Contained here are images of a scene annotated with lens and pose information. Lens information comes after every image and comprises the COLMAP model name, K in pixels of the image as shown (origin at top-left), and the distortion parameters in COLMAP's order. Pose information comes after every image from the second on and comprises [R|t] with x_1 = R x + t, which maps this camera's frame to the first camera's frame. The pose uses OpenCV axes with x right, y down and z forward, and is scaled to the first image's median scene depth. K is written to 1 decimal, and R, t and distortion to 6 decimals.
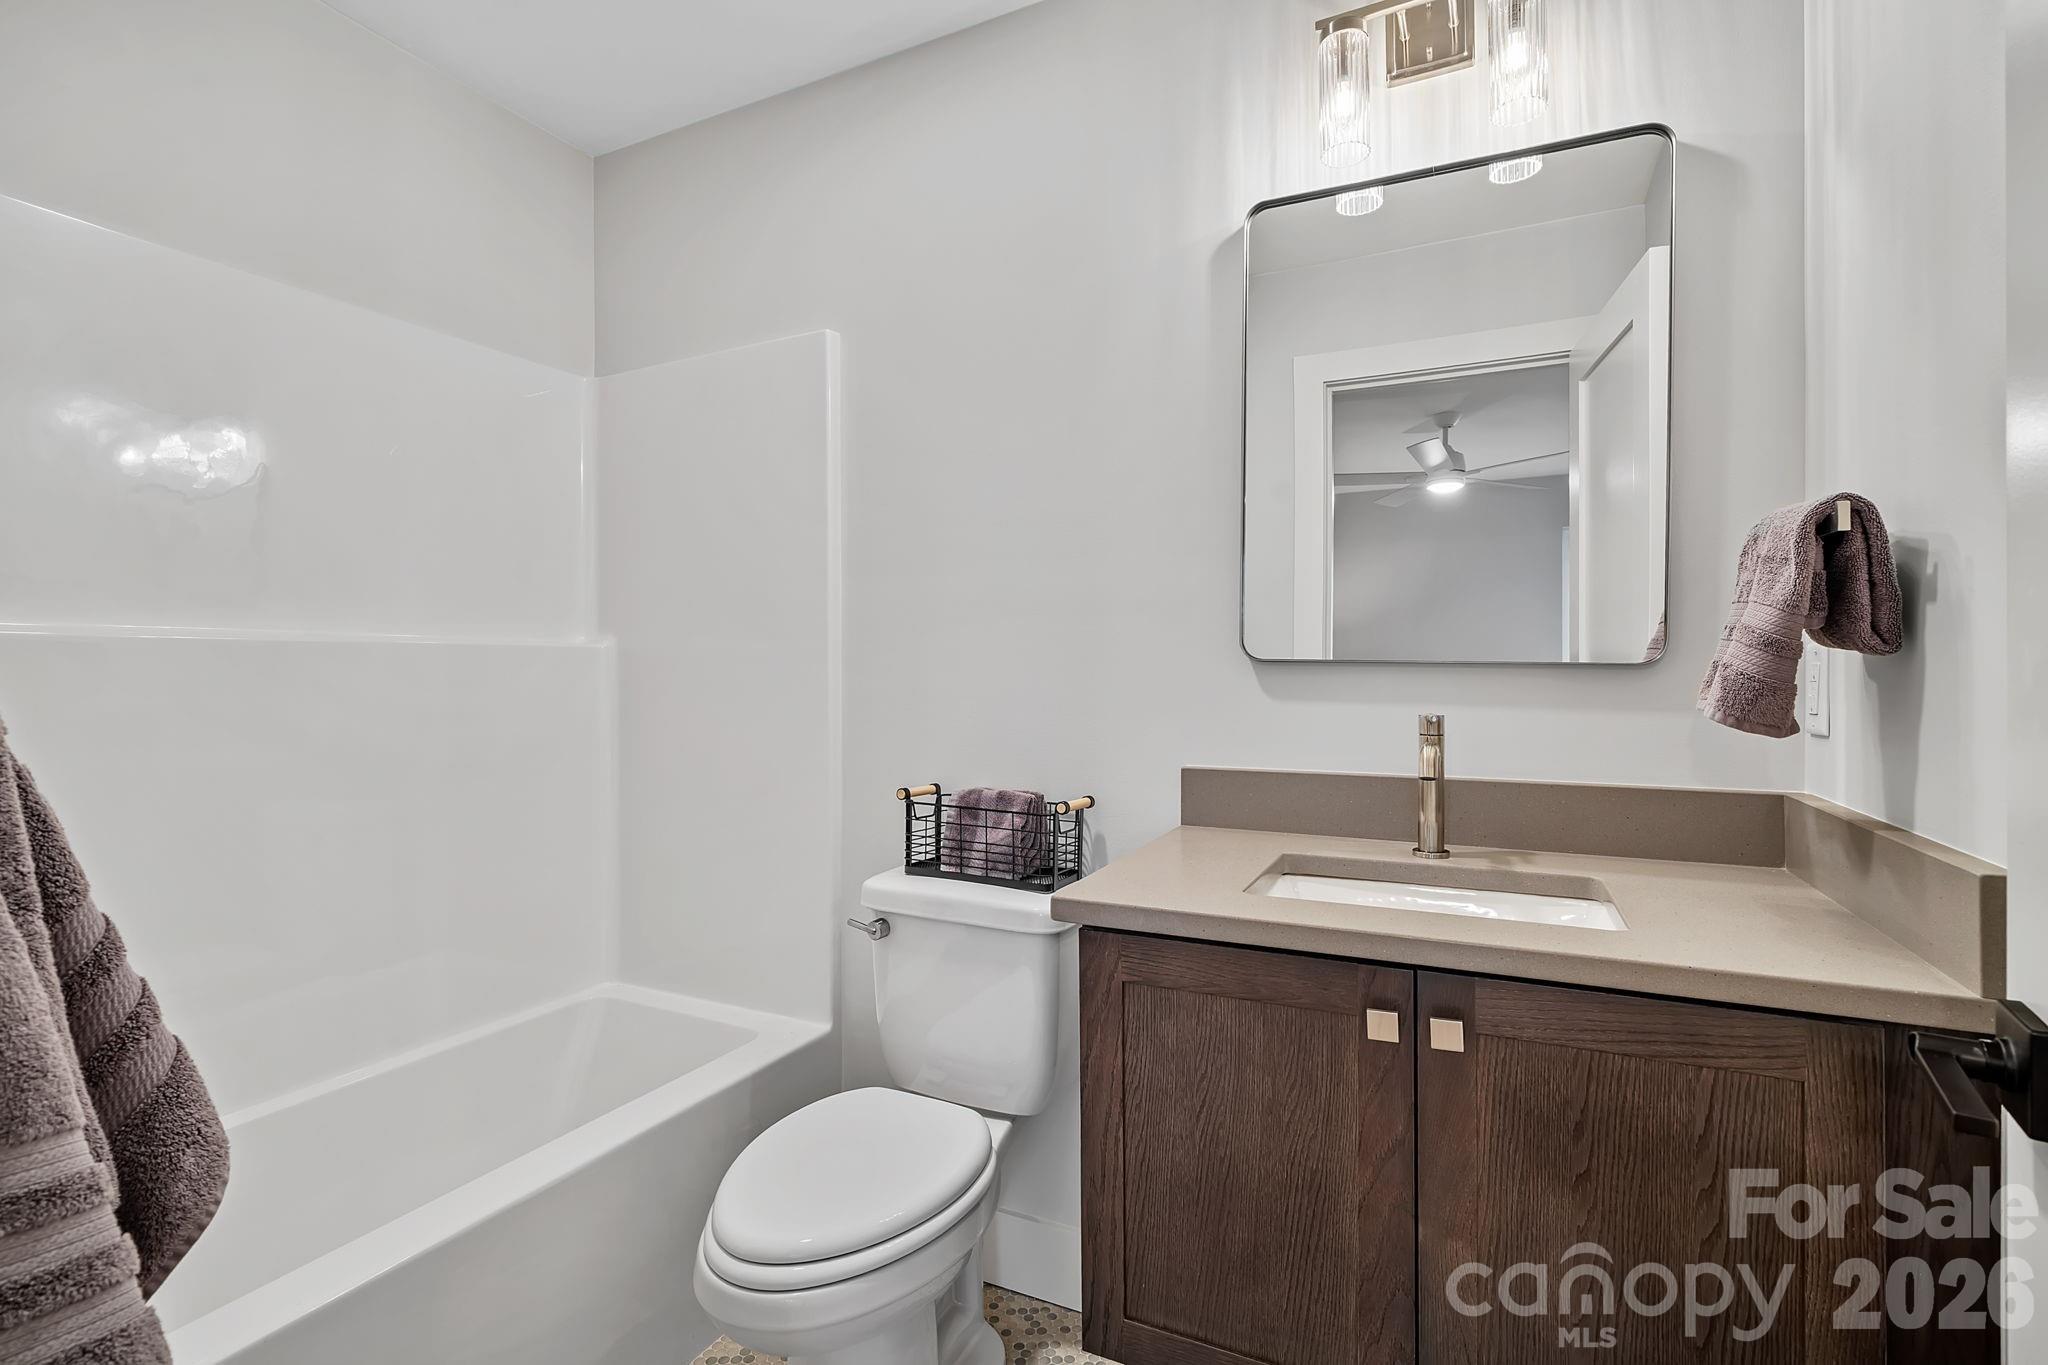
lens RADIAL K [[962.8, 0, 1024.0], [0, 962.8, 682.5], [0, 0, 1]] dist [-0.003839, 0.000162]
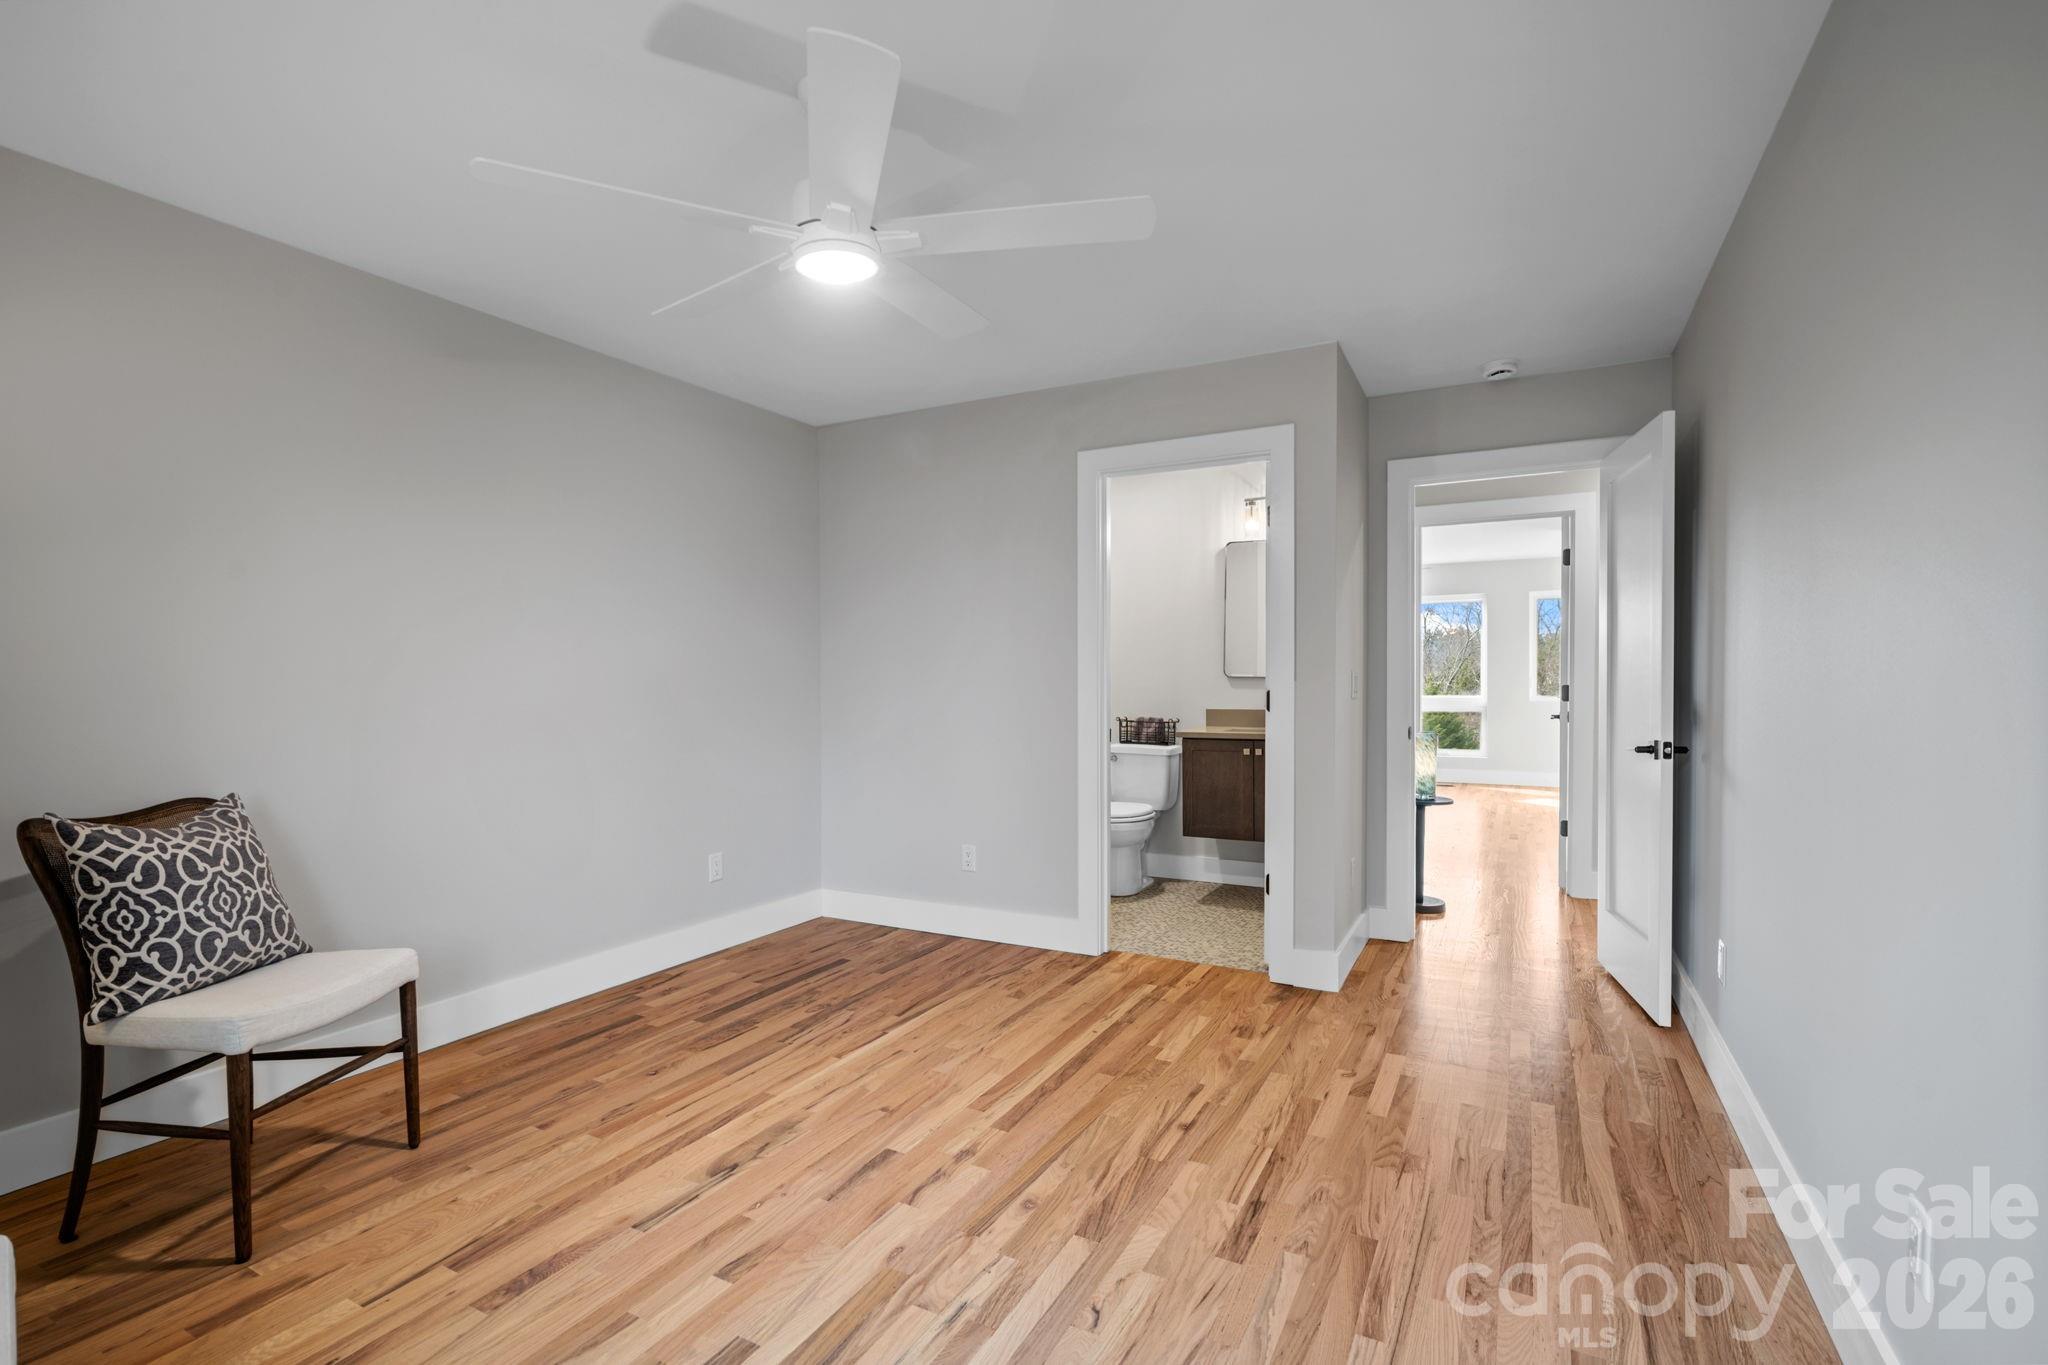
lens RADIAL K [[962.8, 0, 1024.0], [0, 962.8, 682.5], [0, 0, 1]] dist [-0.003839, 0.000162]
pose [[0.999988, 0.004841, -0.001140, -0.458397], [-0.004838, 0.999985, 0.002583, -0.014047], [0.001153, -0.002578, 0.999996, -2.331740]]
